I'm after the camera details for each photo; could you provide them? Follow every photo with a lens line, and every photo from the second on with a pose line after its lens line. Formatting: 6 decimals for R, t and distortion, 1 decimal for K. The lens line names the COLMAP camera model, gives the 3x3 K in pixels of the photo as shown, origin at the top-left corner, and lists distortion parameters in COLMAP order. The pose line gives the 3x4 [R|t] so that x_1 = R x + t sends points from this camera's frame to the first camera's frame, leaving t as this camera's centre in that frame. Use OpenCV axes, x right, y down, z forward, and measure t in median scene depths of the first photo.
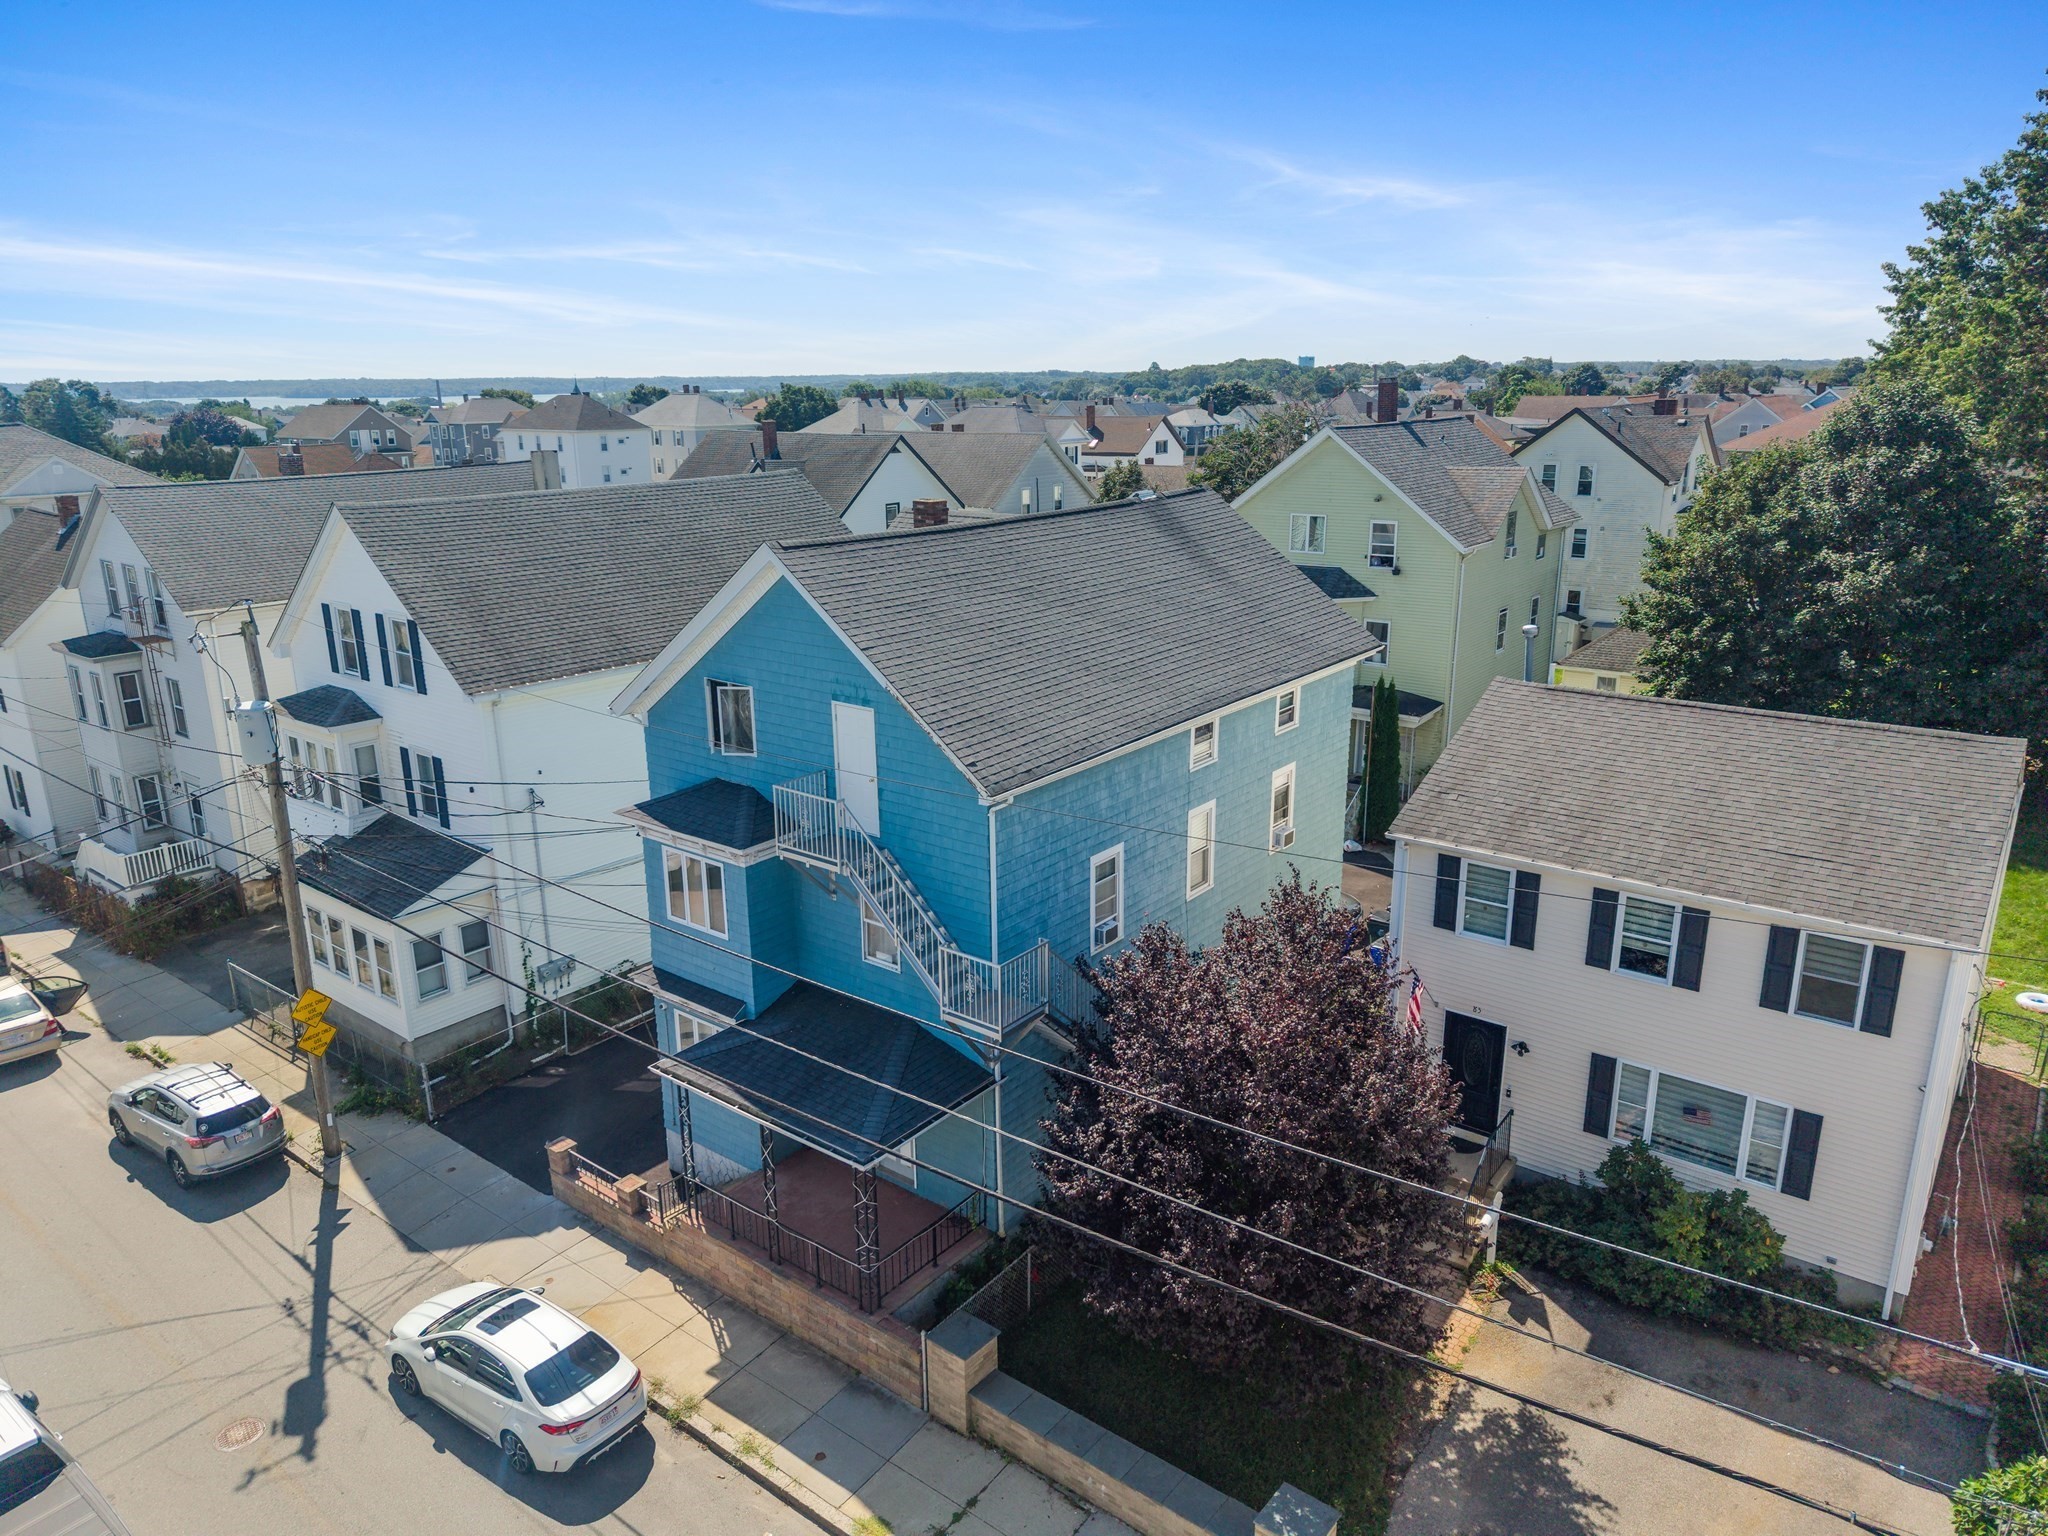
lens RADIAL K [[1372.3, 0, 1029.8], [0, 1372.3, 771.1], [0, 0, 1]] dist [-0.001787, -0.004931]
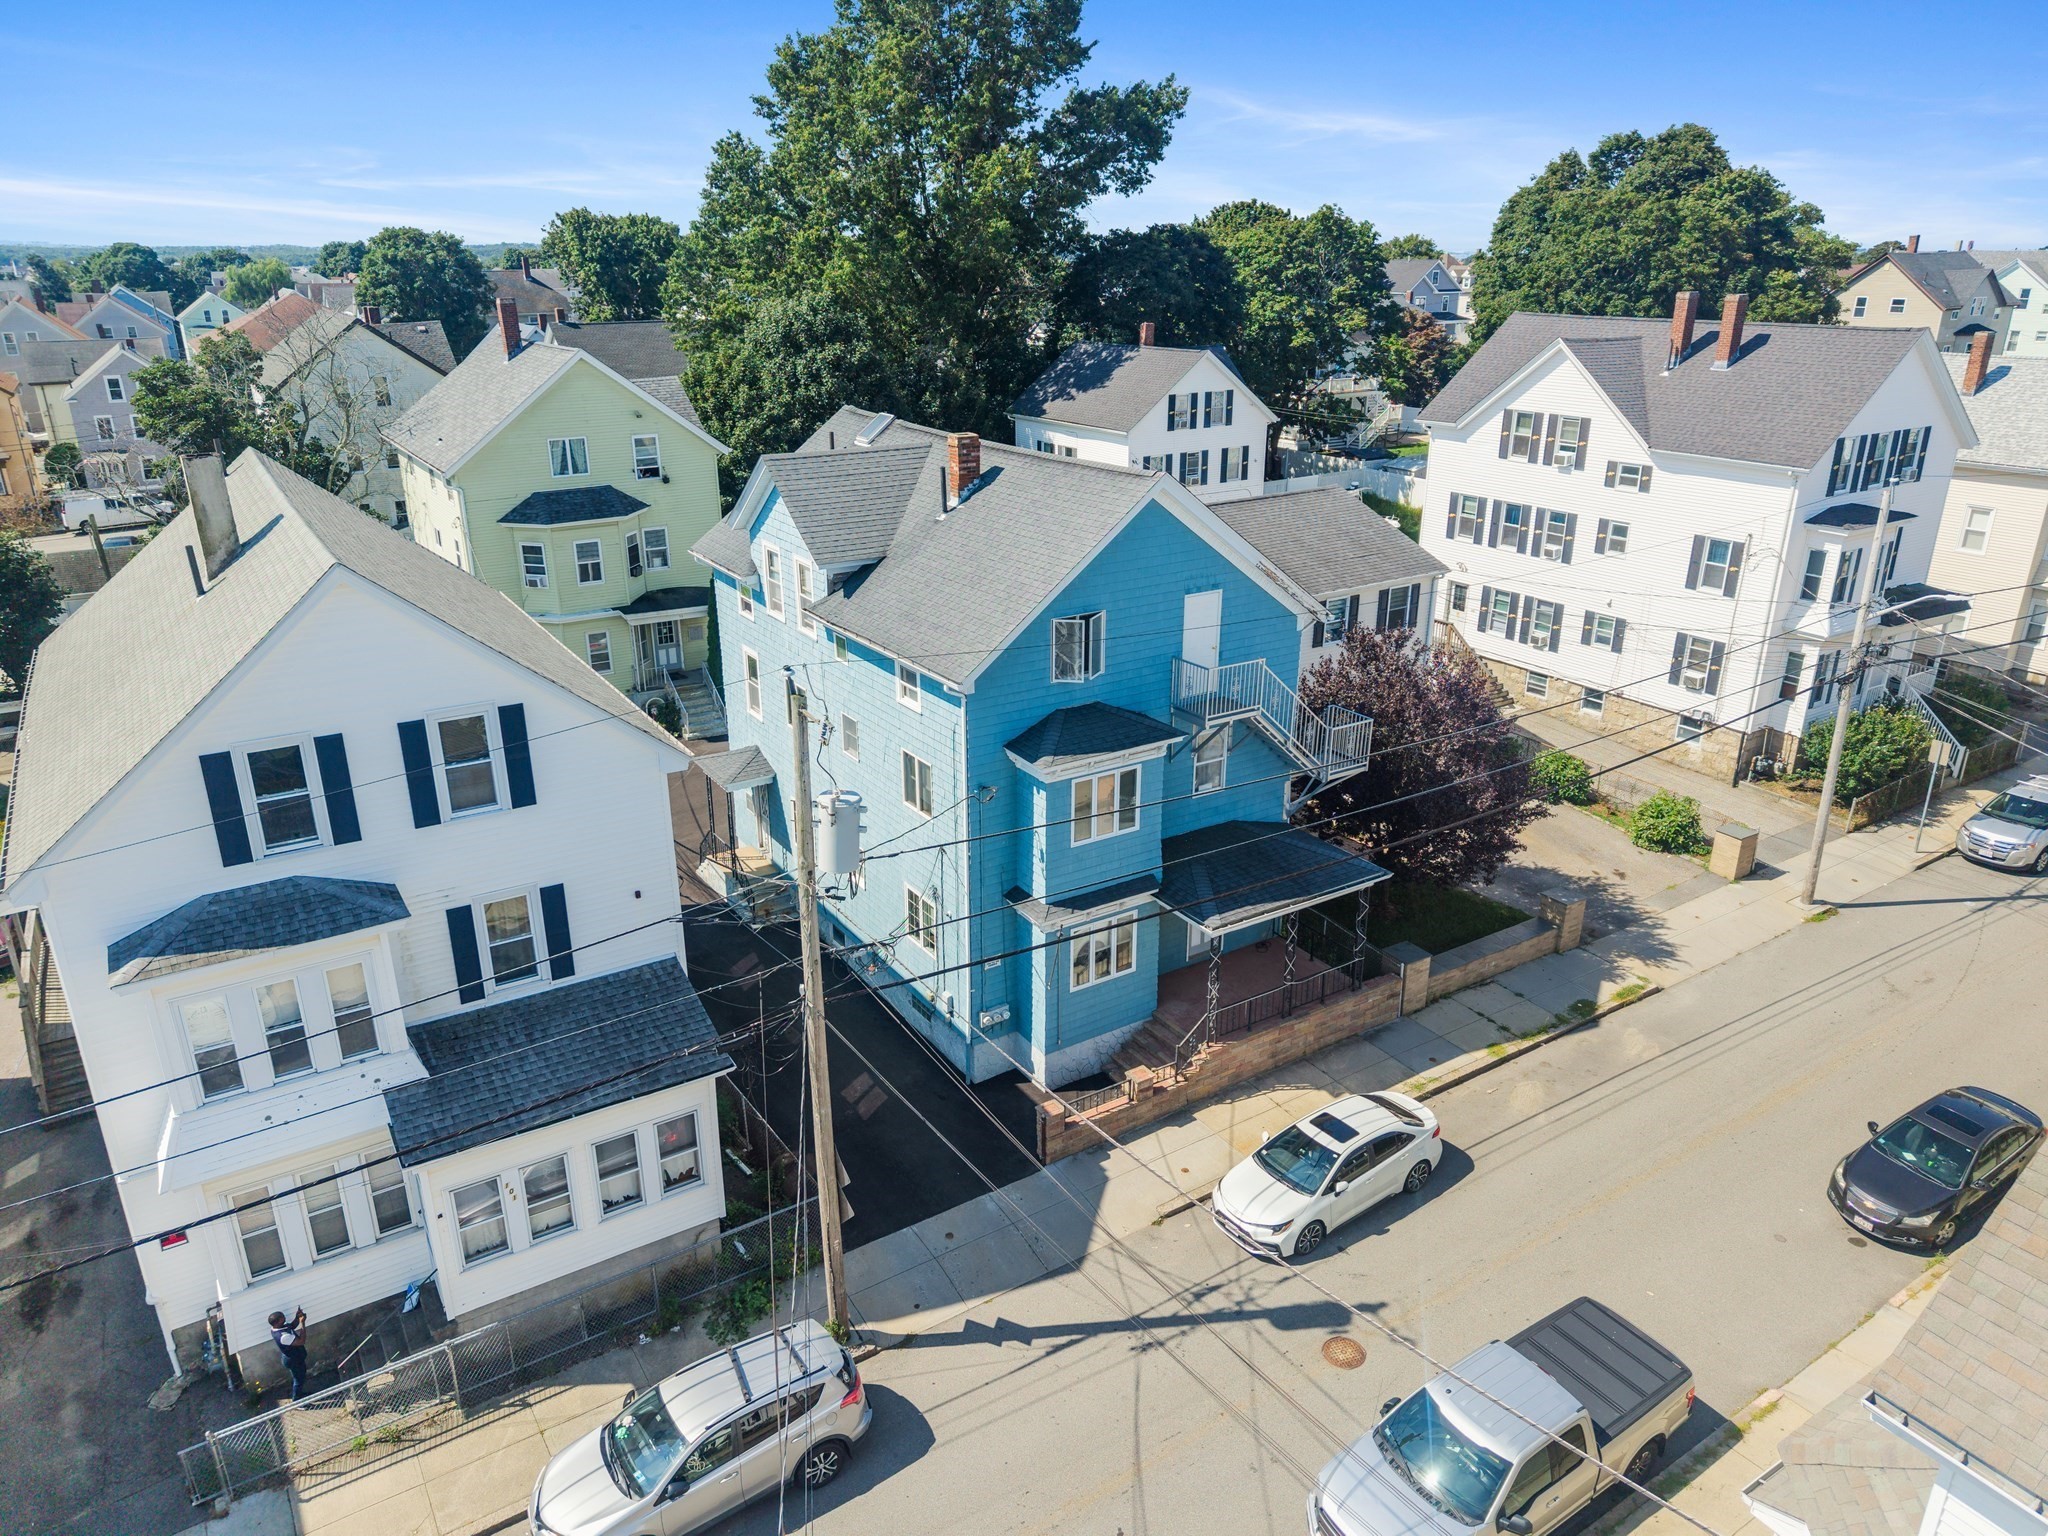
lens RADIAL K [[1363.1, 0, 1027.4], [0, 1363.1, 774.0], [0, 0, 1]] dist [0.016496, -0.019911]
pose [[0.331253, -0.332540, 0.883000, -1.259270], [0.262750, 0.931328, 0.252171, -0.234598], [-0.906219, 0.148476, 0.395880, 0.637161]]
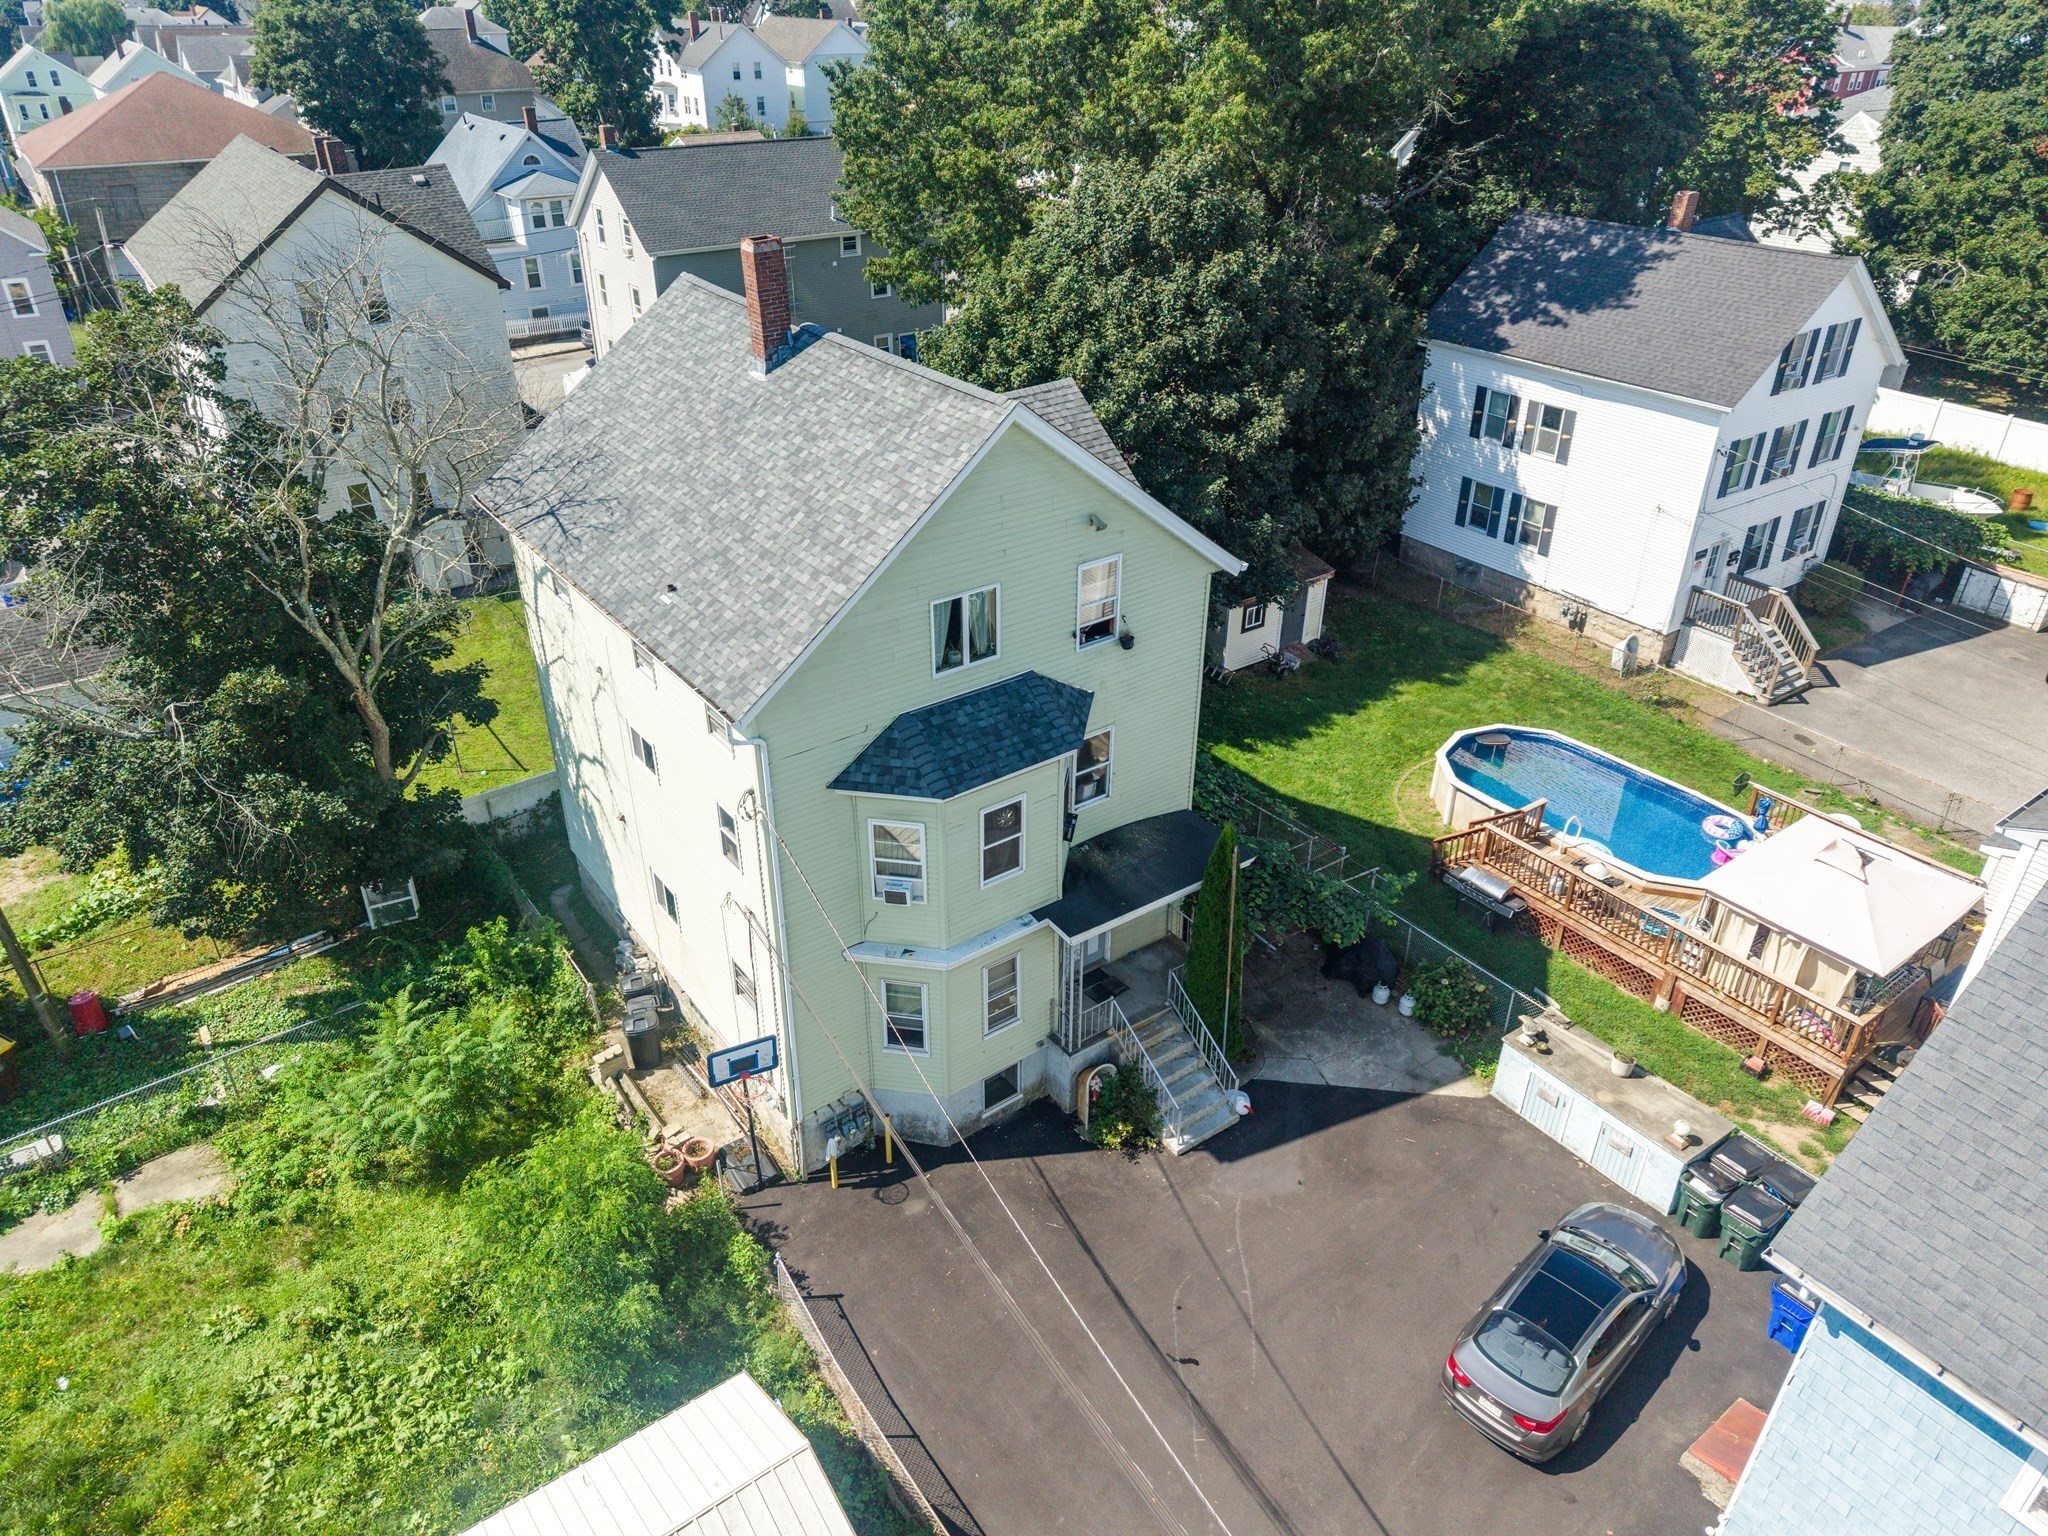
lens RADIAL K [[1379.3, 0, 1024.0], [0, 1379.3, 768.0], [0, 0, 1]] dist [0.007397, -0.006810]
pose [[0.278674, -0.475775, 0.834254, -0.387627], [0.263727, 0.873182, 0.409880, -0.612949], [-0.923466, 0.105792, 0.368808, 1.575565]]
